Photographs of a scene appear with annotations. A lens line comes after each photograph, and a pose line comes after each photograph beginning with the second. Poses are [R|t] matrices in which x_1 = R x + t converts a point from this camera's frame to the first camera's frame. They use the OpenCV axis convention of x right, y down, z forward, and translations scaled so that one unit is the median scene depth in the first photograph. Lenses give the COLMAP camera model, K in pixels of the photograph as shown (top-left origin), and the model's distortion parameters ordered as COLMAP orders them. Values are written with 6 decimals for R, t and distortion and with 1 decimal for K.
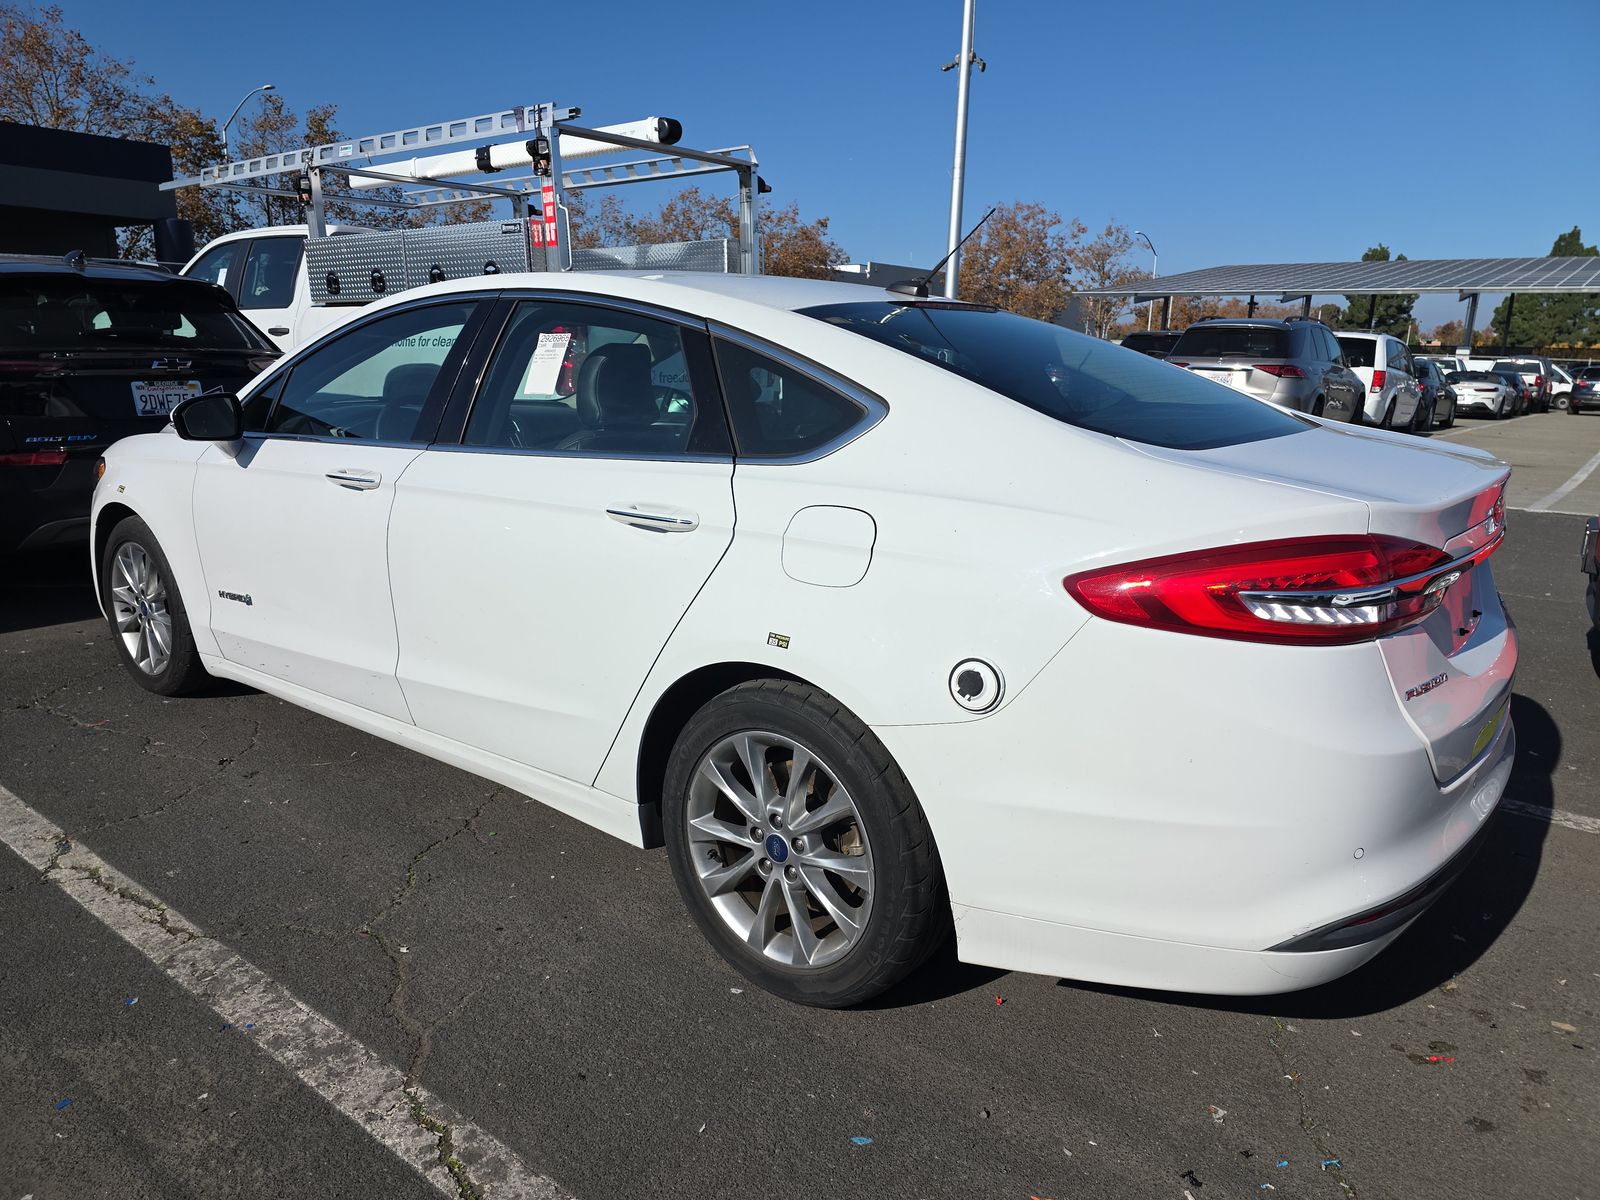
lens RADIAL K [[1101.9, 0, 800.0], [0, 1101.9, 600.0], [0, 0, 1]] dist [0.049339, -0.046492]
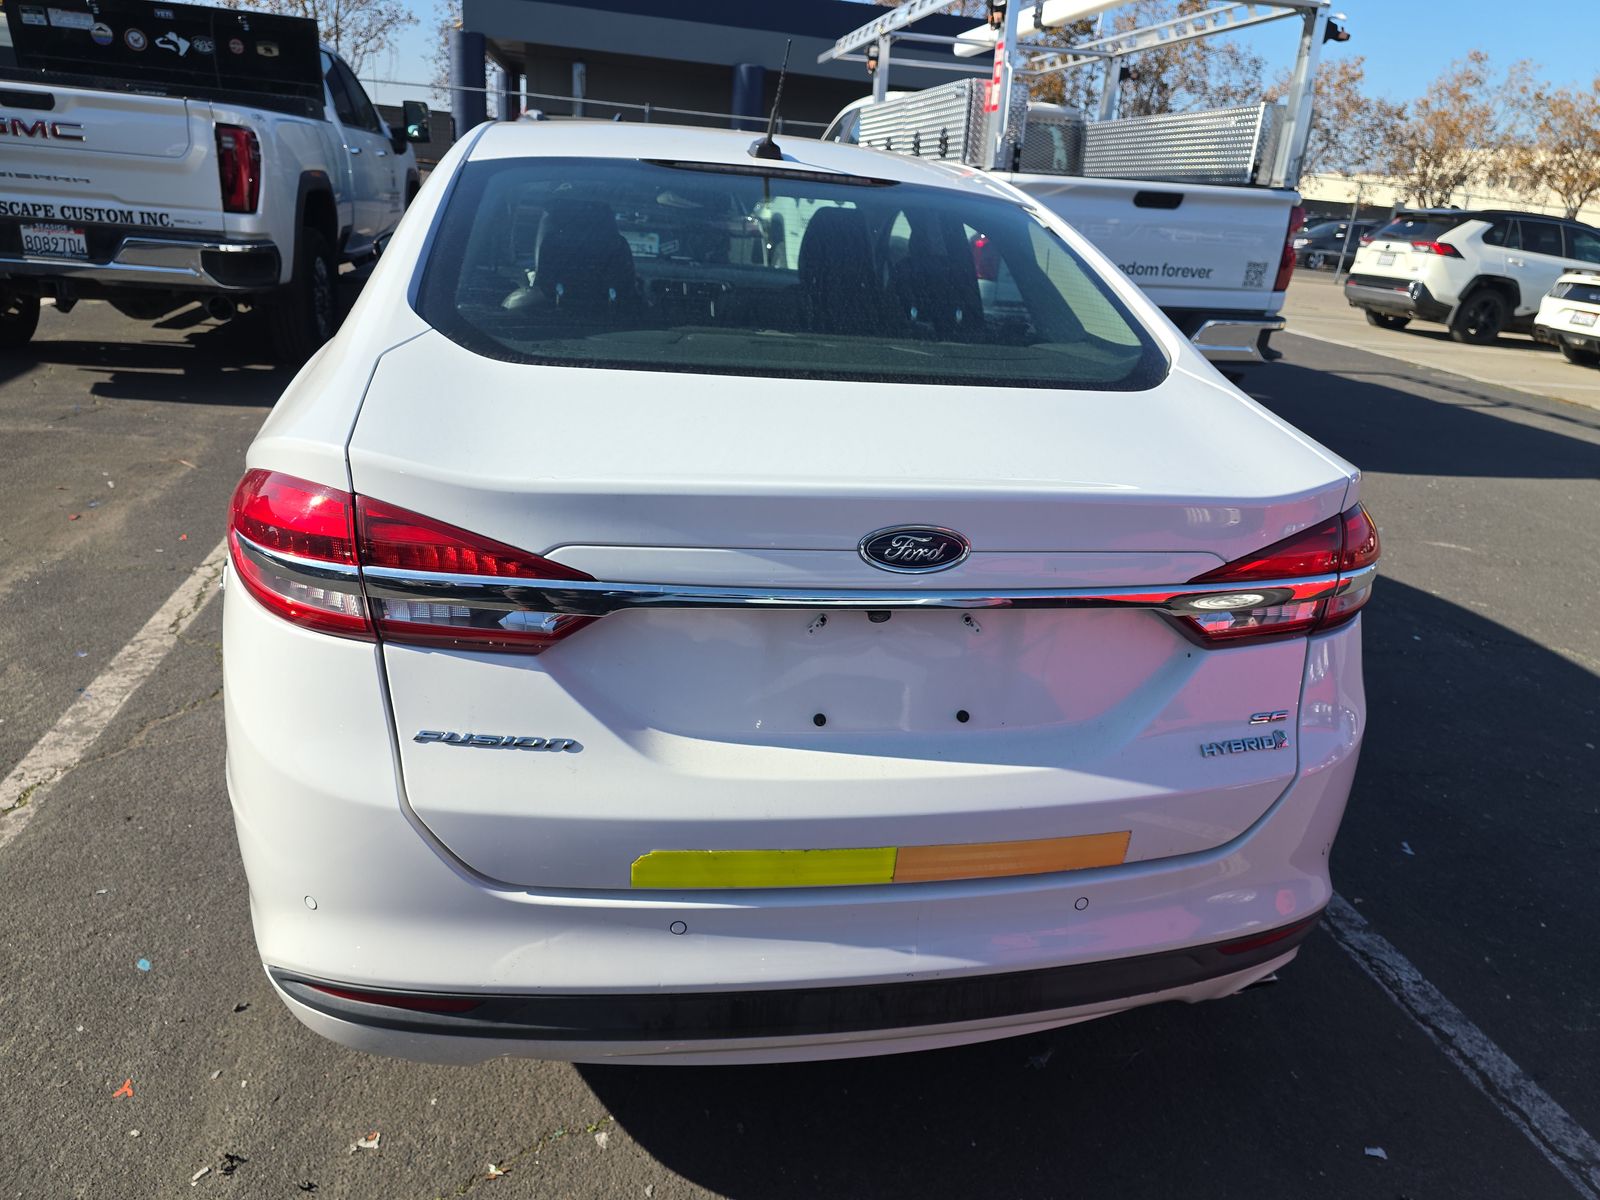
lens RADIAL K [[1101.9, 0, 800.0], [0, 1101.9, 600.0], [0, 0, 1]] dist [0.049339, -0.046492]
pose [[0.751031, 0.268778, -0.603085, 0.541159], [-0.209687, 0.963202, 0.168147, -0.077465], [0.626086, 0.000176, 0.779754, 0.287535]]
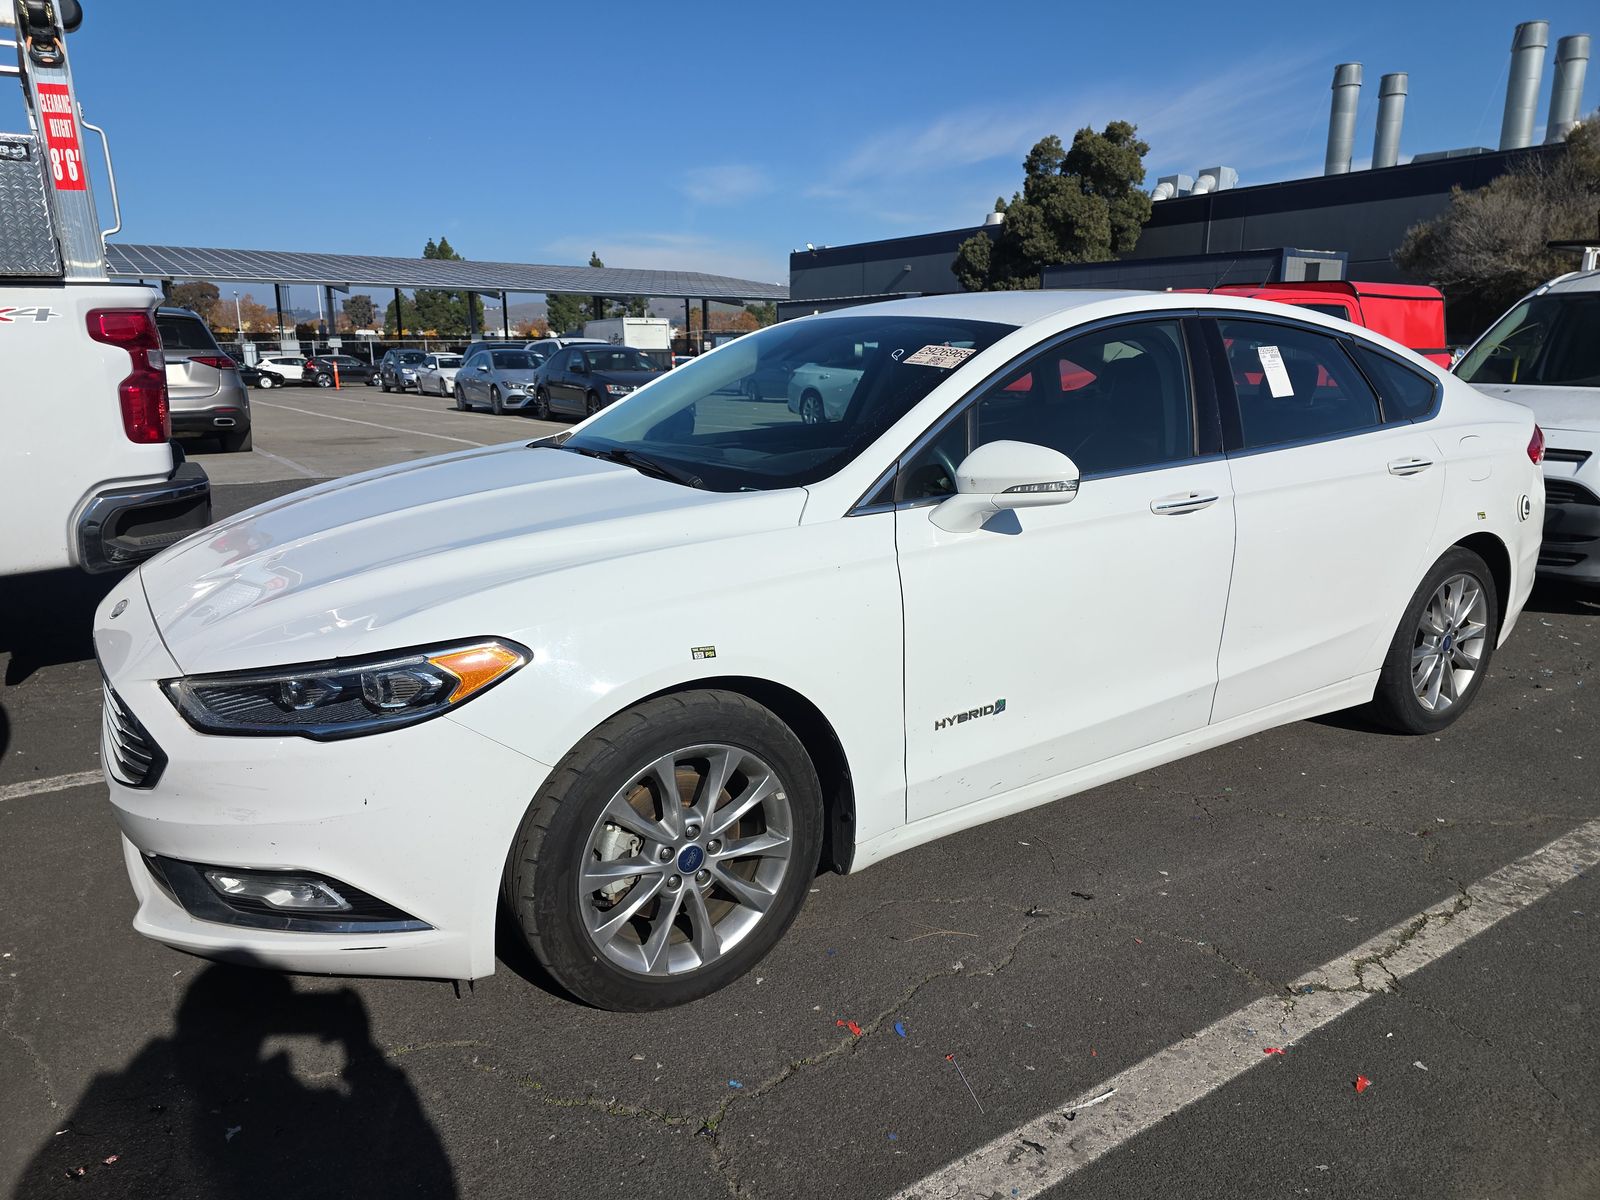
lens RADIAL K [[1101.9, 0, 800.0], [0, 1101.9, 600.0], [0, 0, 1]] dist [0.049339, -0.046492]
pose [[0.298646, -0.237852, 0.924249, -1.135312], [0.222592, 0.959096, 0.174895, -0.217299], [-0.928043, 0.153499, 0.339374, 0.797325]]
